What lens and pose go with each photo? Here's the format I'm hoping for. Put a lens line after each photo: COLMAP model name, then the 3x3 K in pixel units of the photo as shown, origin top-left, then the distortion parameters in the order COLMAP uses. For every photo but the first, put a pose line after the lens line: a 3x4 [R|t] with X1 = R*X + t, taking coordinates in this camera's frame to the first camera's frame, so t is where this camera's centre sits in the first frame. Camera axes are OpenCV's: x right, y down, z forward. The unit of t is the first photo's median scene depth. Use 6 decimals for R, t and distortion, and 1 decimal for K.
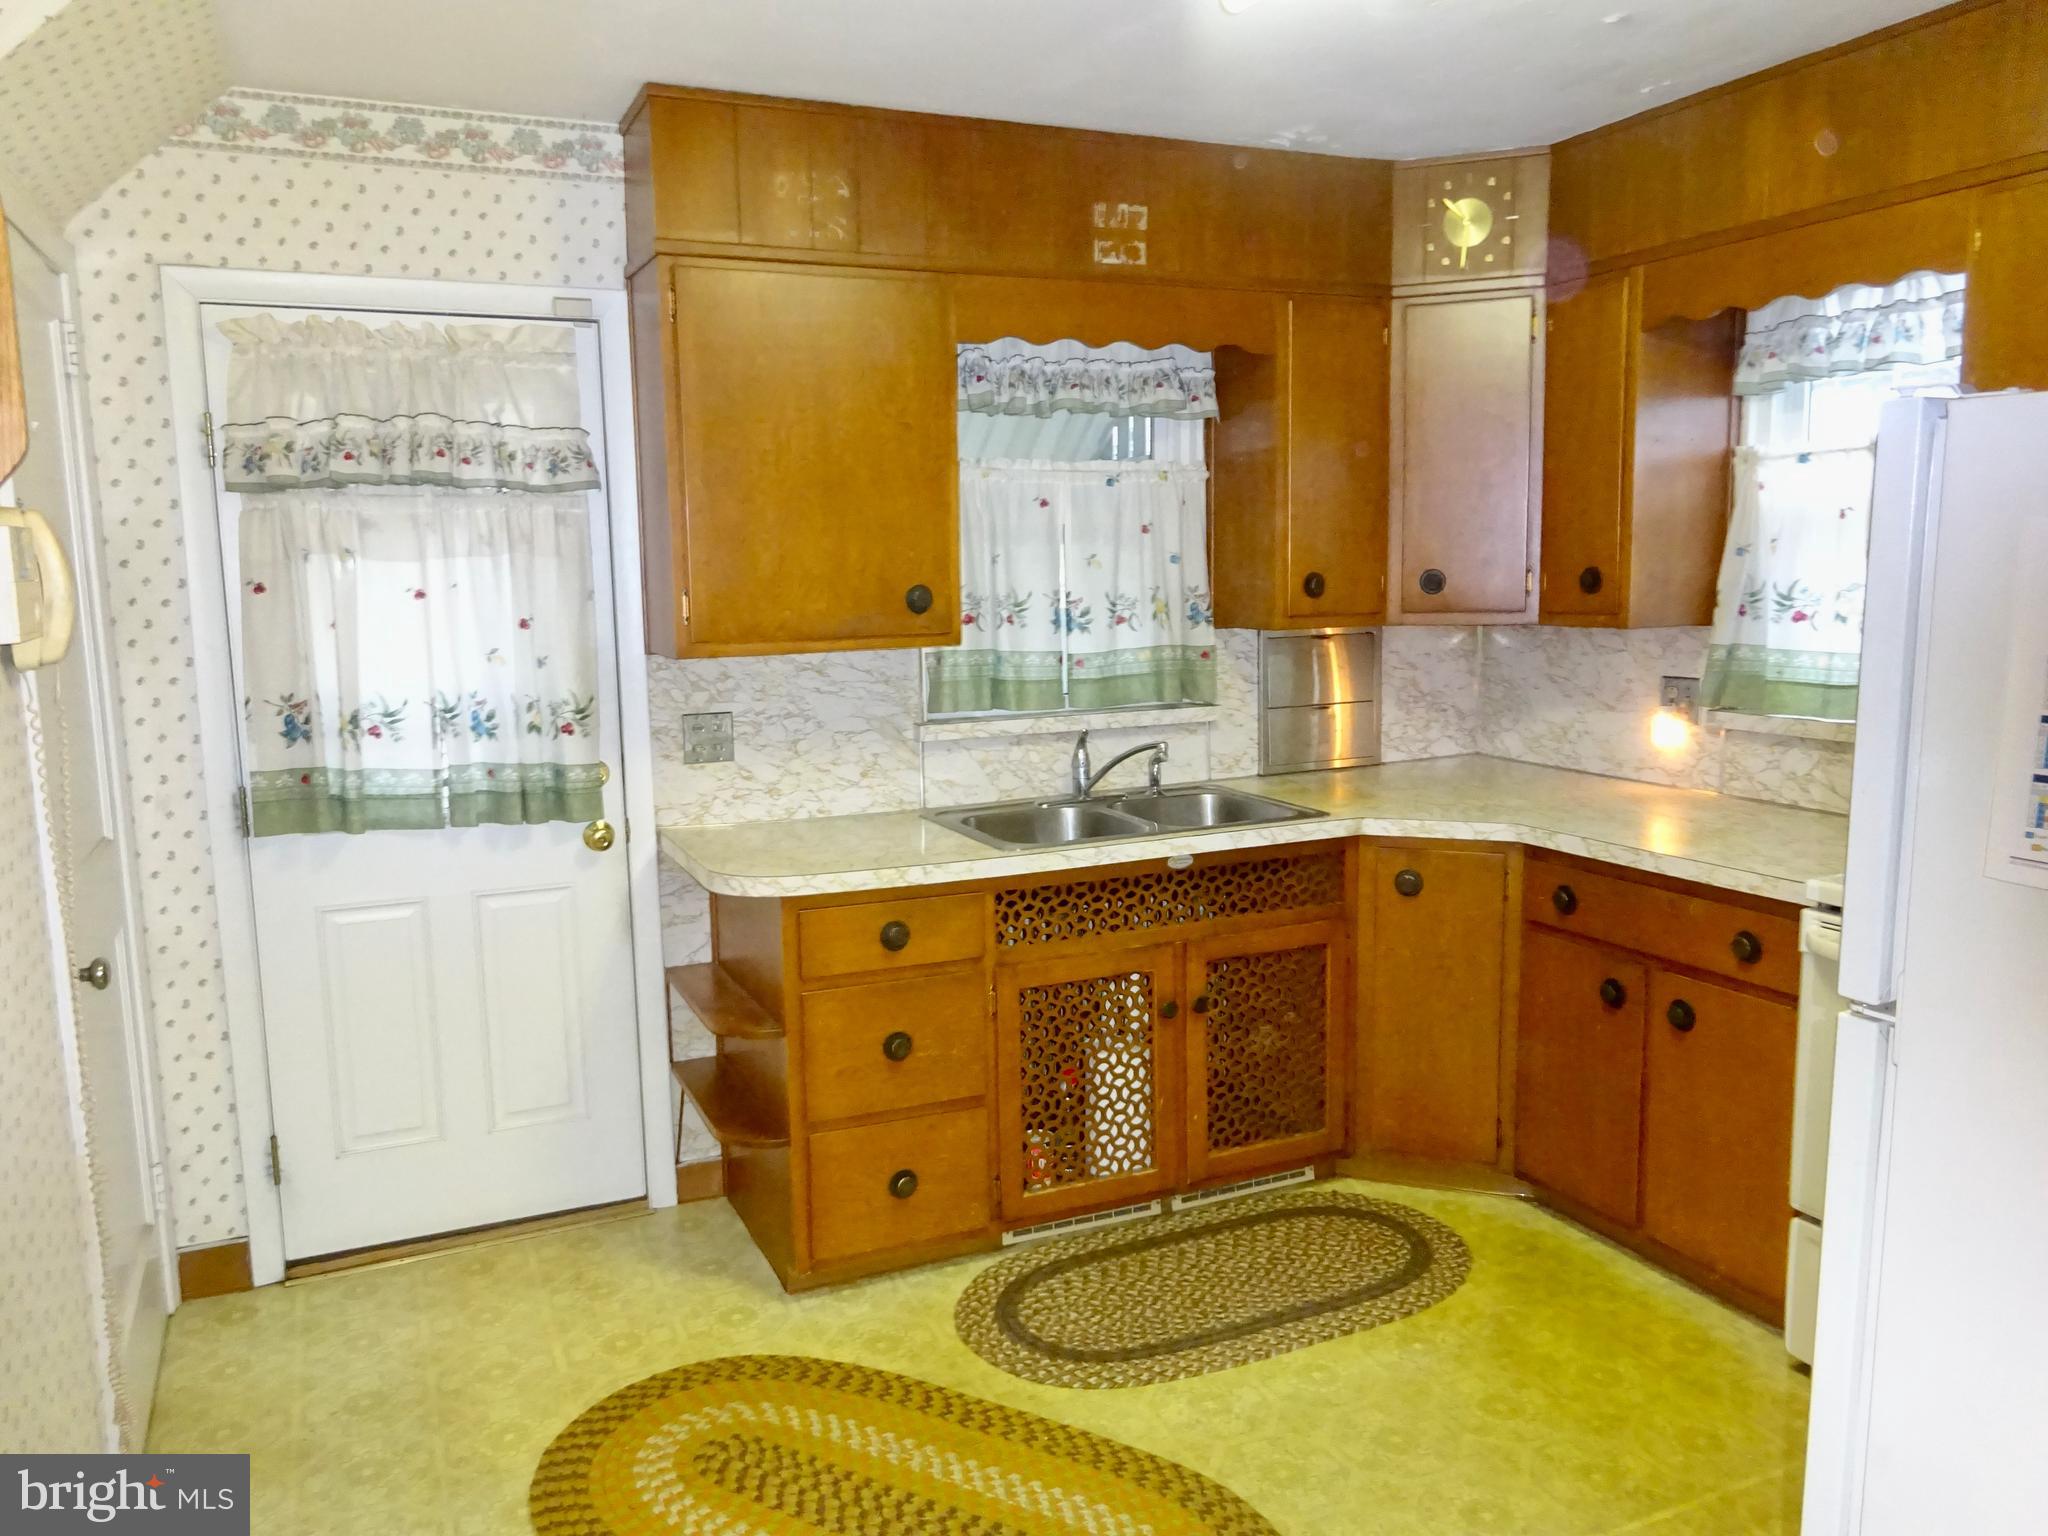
lens RADIAL K [[1512.7, 0, 1018.9], [0, 1512.7, 774.5], [0, 0, 1]] dist [0.005900, -0.008883]
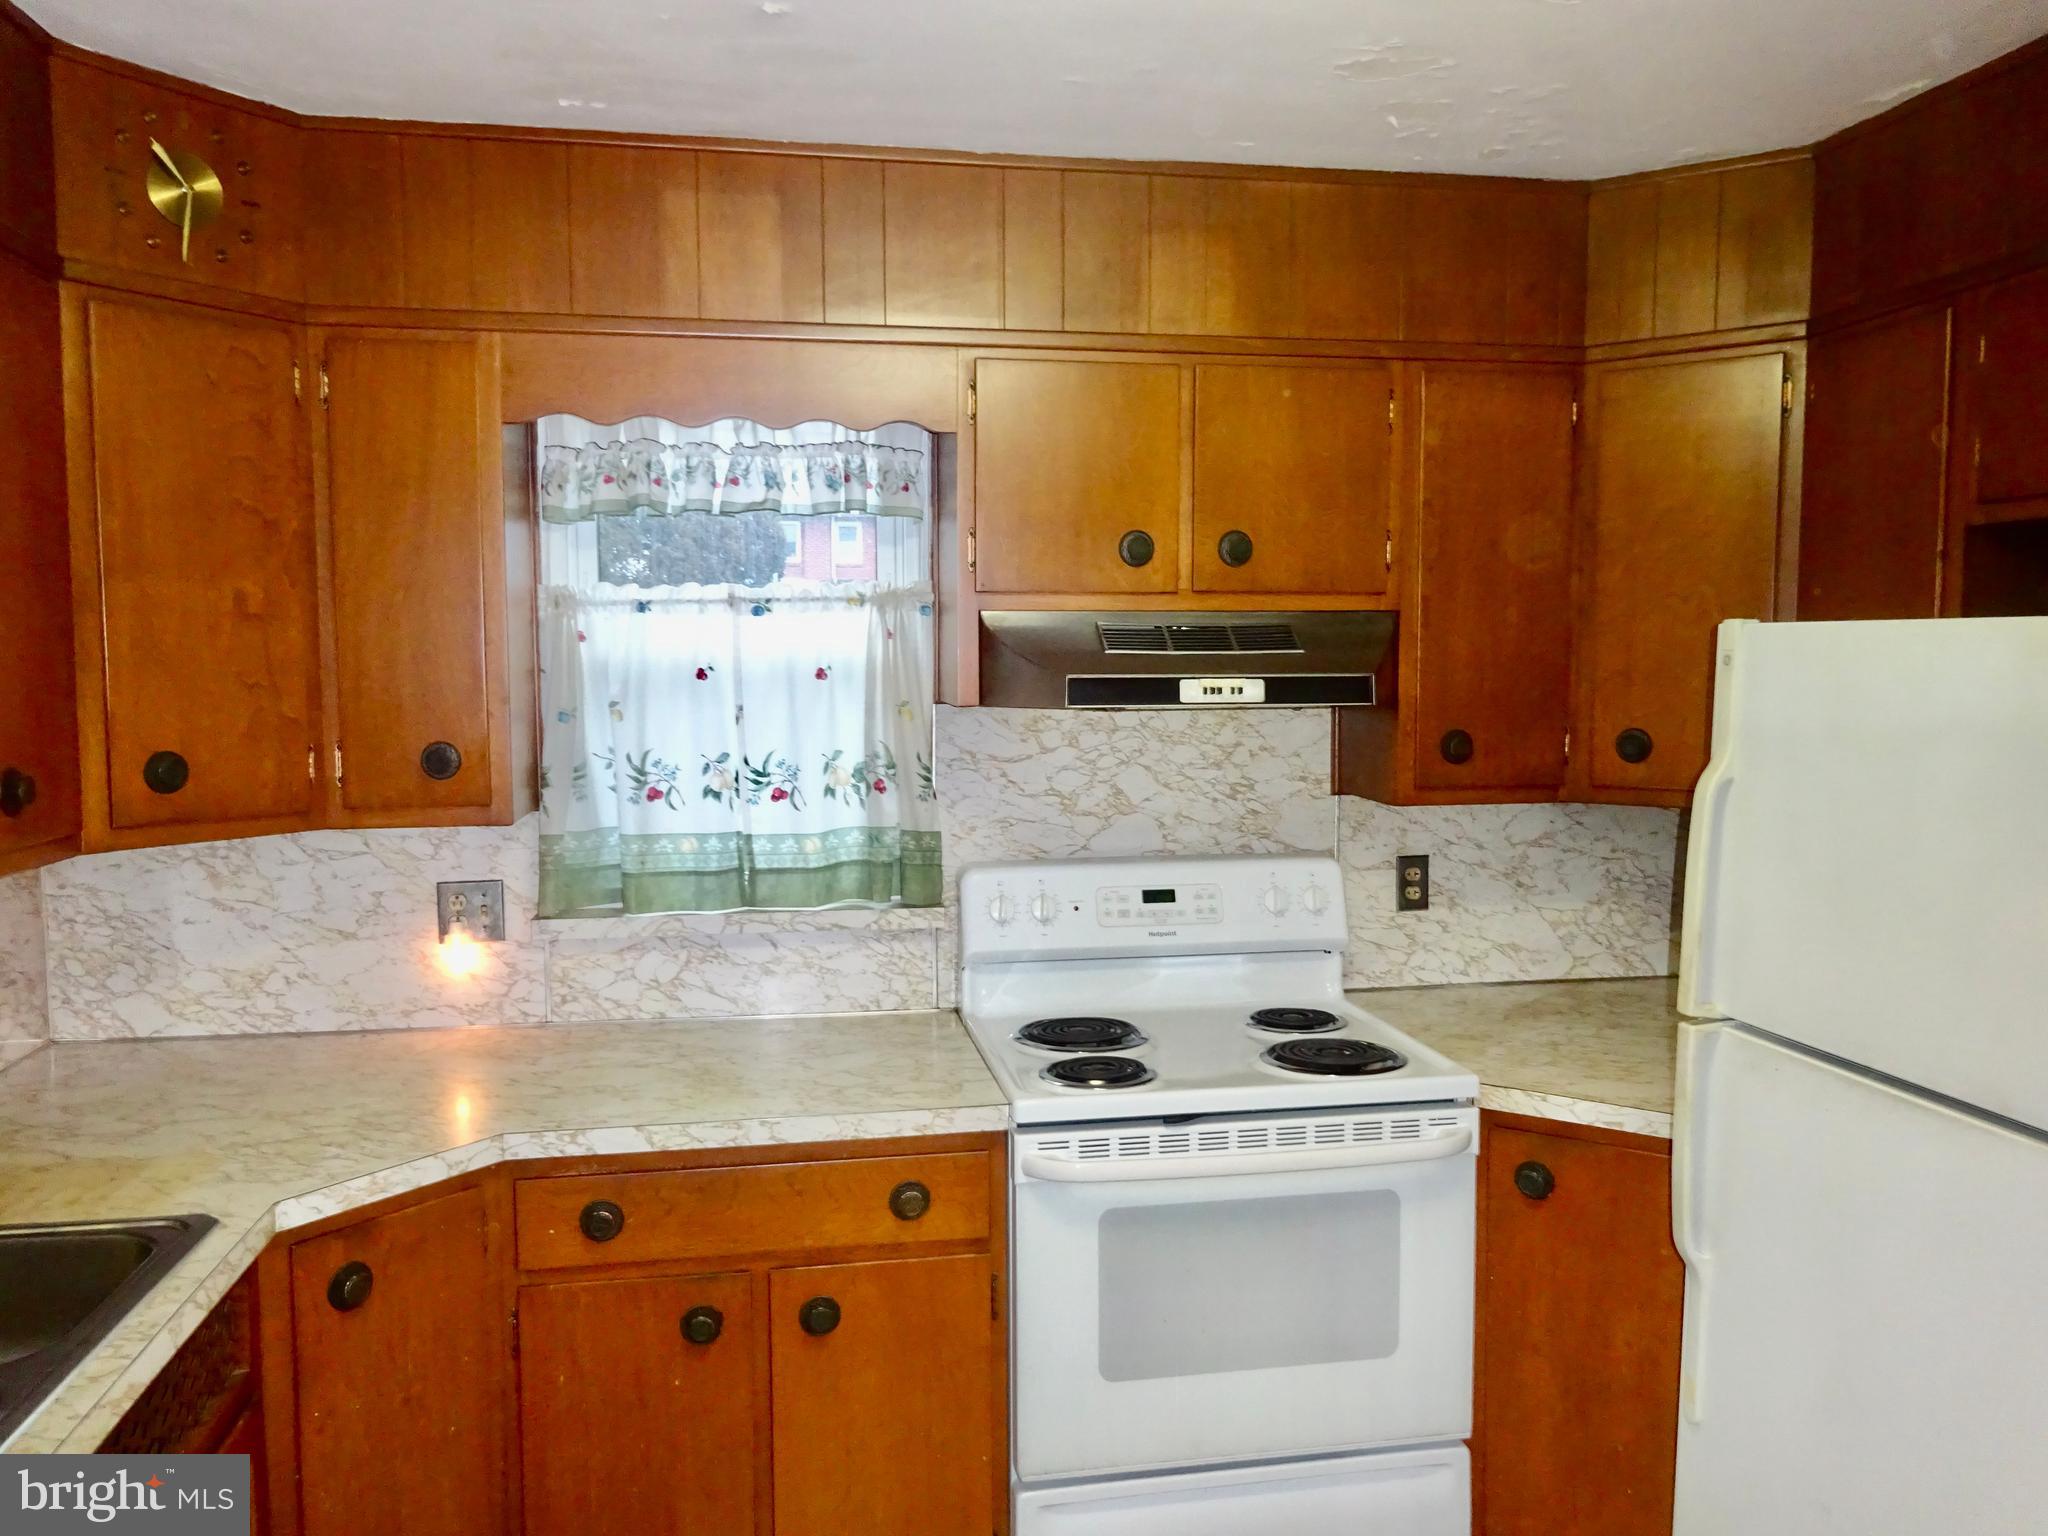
lens RADIAL K [[1512.7, 0, 1018.9], [0, 1512.7, 774.5], [0, 0, 1]] dist [0.005900, -0.008883]
pose [[0.251641, -0.053787, 0.966325, -0.234916], [0.135331, 0.990601, 0.019897, -0.101996], [-0.958312, 0.125767, 0.256555, 0.578258]]
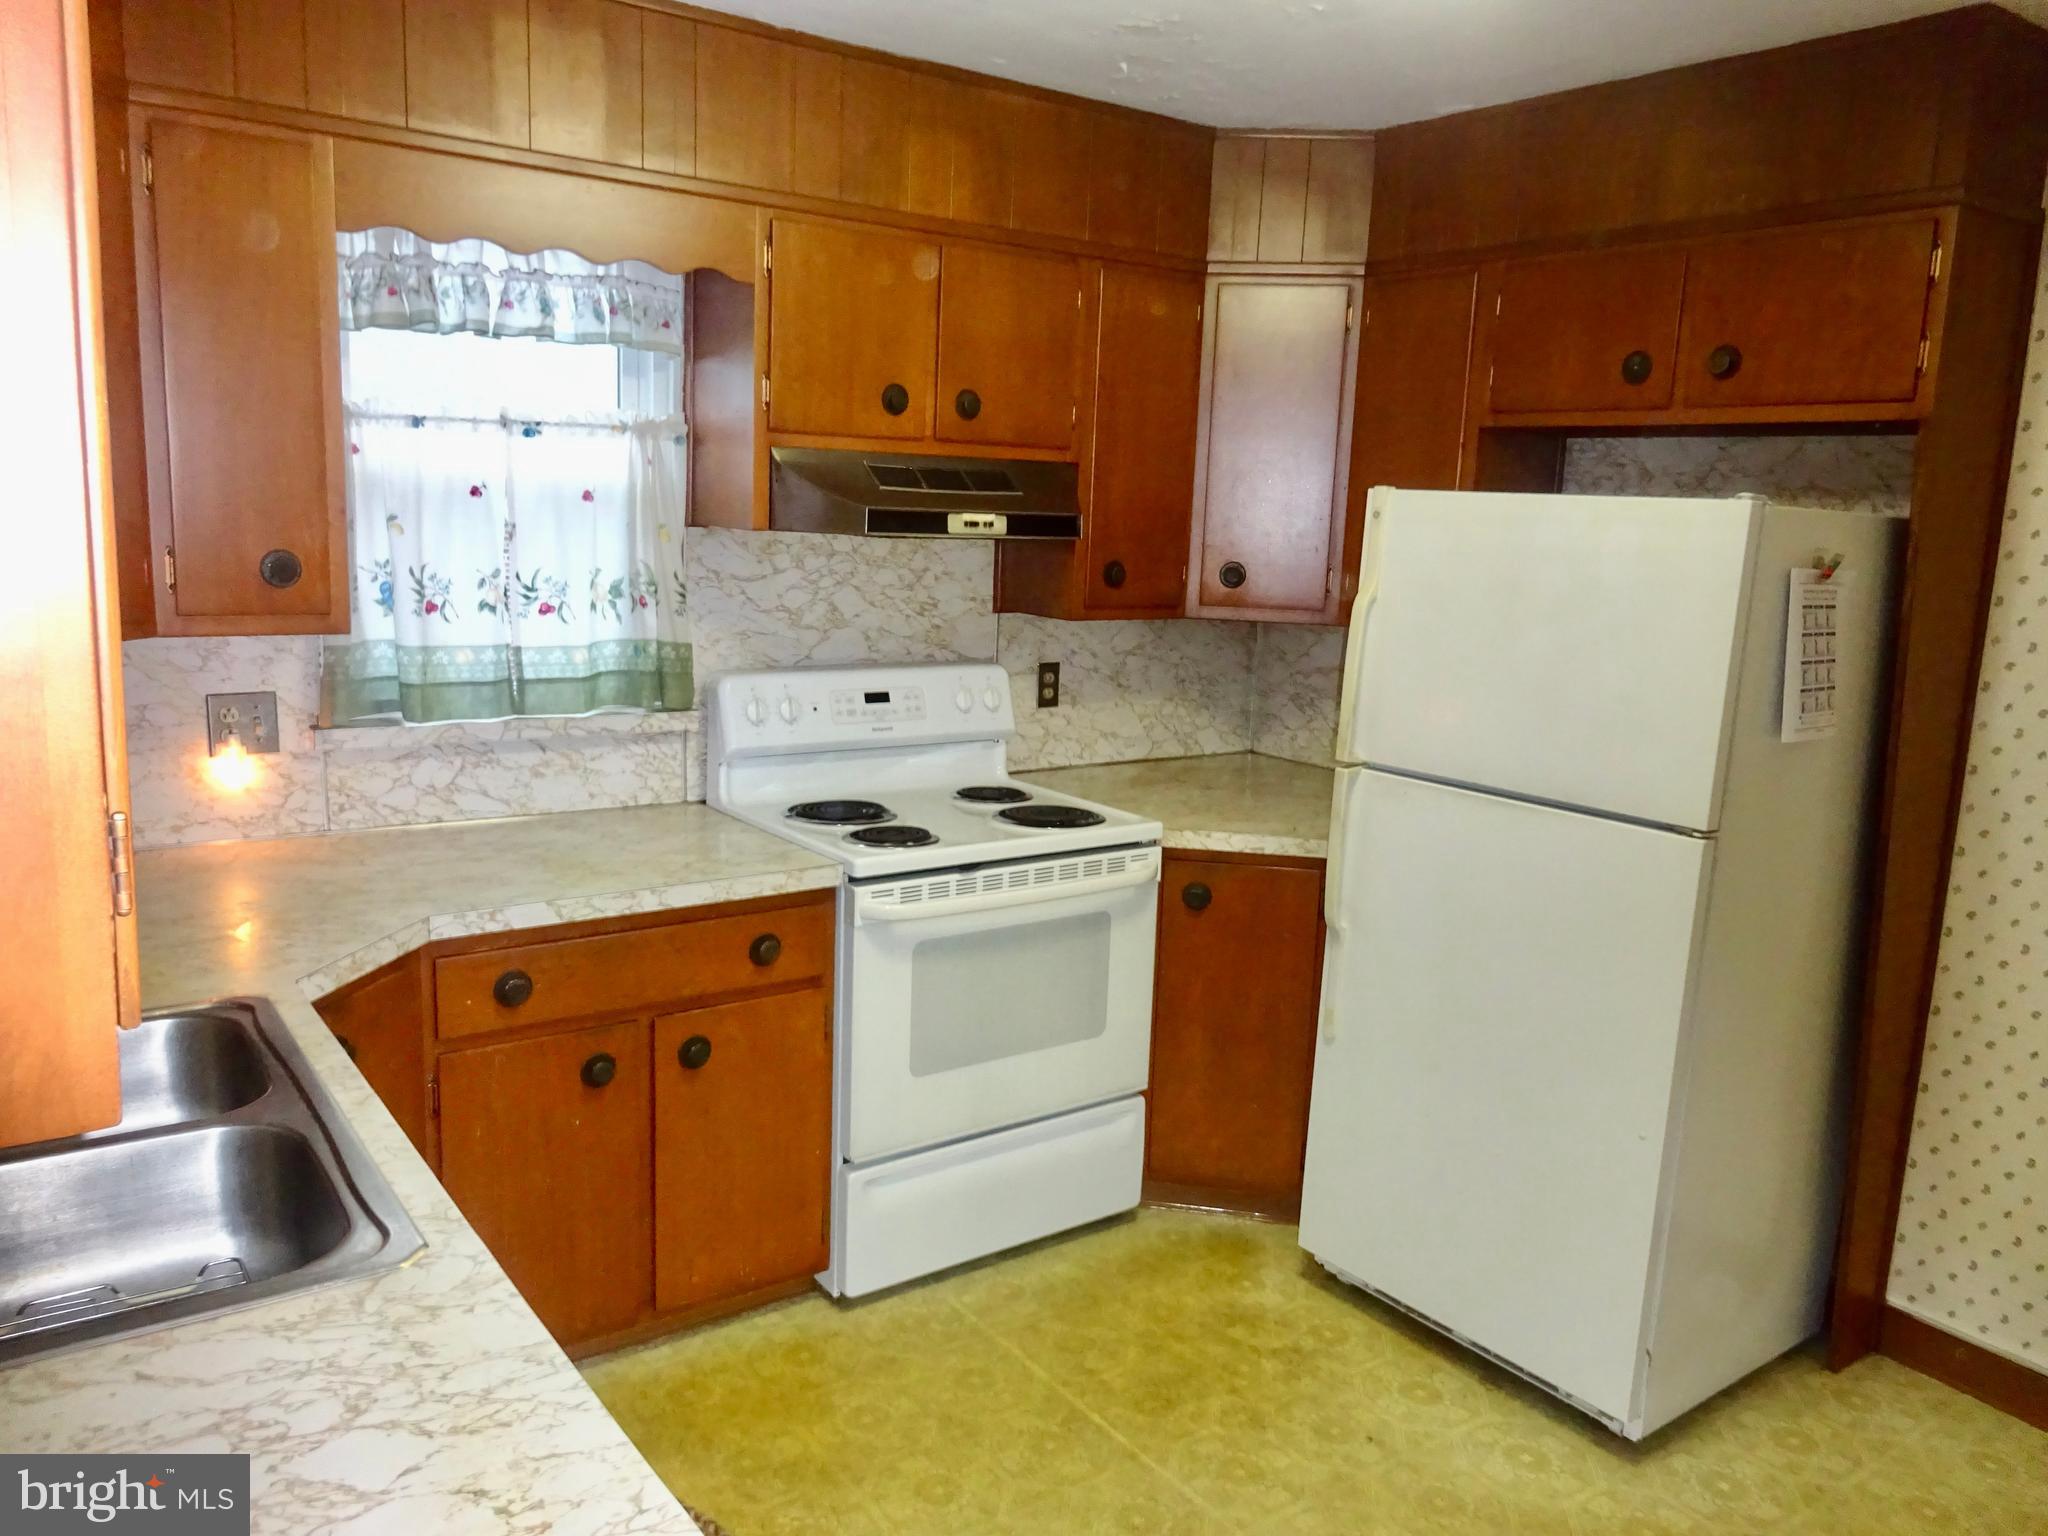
lens RADIAL K [[1512.7, 0, 1018.9], [0, 1512.7, 774.5], [0, 0, 1]] dist [0.005900, -0.008883]
pose [[-0.197561, -0.160767, 0.967018, -0.394525], [0.104992, 0.977316, 0.183928, -0.131471], [-0.974652, 0.137866, -0.176200, 0.819586]]
